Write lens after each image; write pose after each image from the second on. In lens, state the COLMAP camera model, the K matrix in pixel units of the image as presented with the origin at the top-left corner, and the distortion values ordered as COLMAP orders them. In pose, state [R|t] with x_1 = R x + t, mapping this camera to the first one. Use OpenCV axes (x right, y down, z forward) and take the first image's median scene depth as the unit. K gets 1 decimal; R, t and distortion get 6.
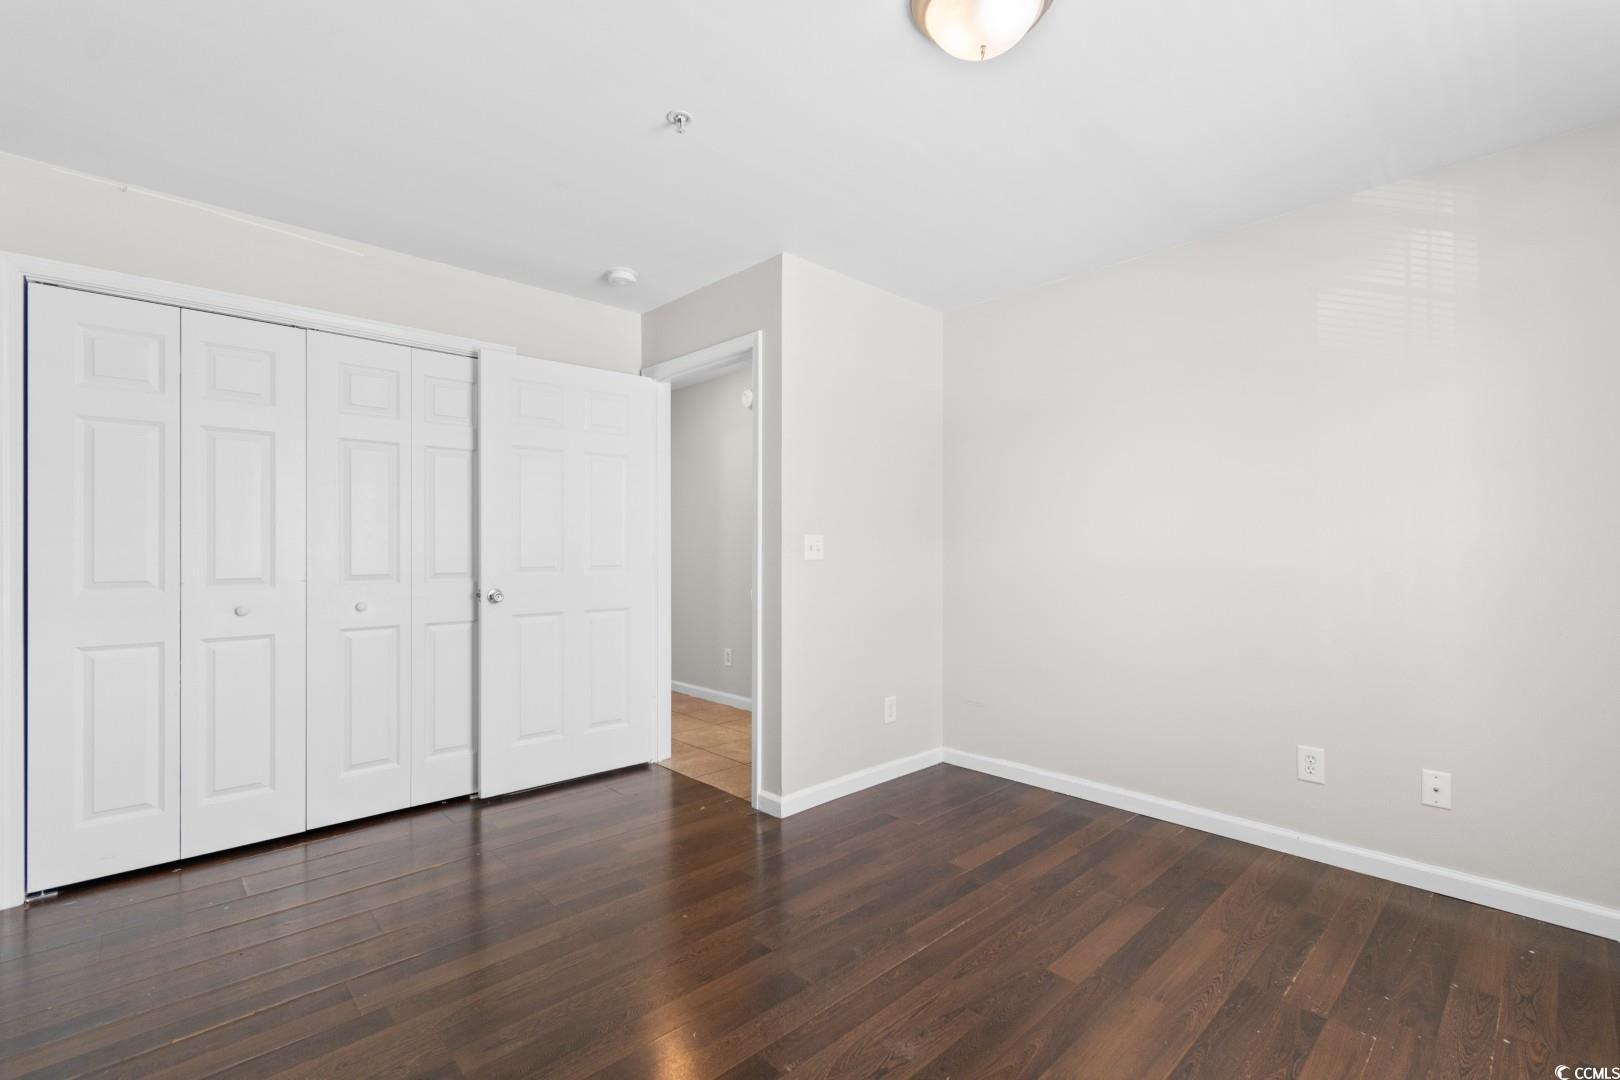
lens RADIAL K [[716.8, 0, 808.0], [0, 716.8, 552.0], [0, 0, 1]] dist [0.004481, -0.000853]
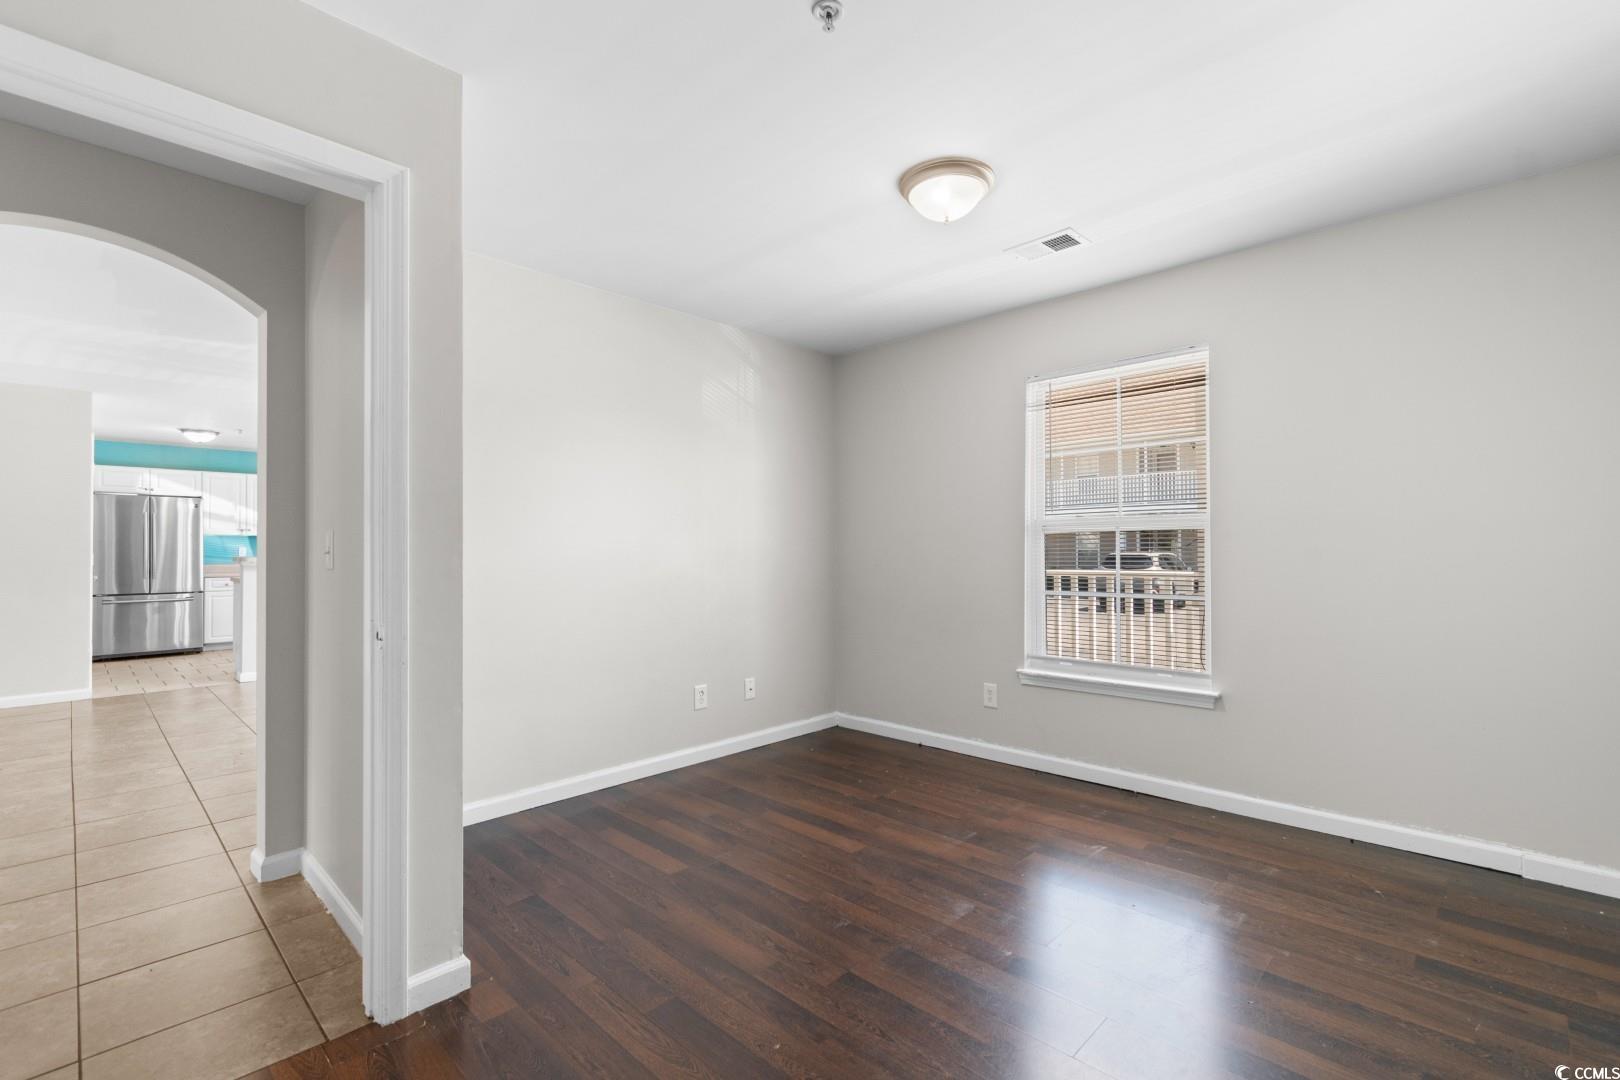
lens RADIAL K [[716.8, 0, 808.0], [0, 716.8, 552.0], [0, 0, 1]] dist [0.004481, -0.000853]
pose [[-0.047096, -0.000664, 0.998890, -0.822491], [0.011782, 0.999930, 0.001220, -0.000720], [-0.998821, 0.011826, -0.047085, 0.901081]]
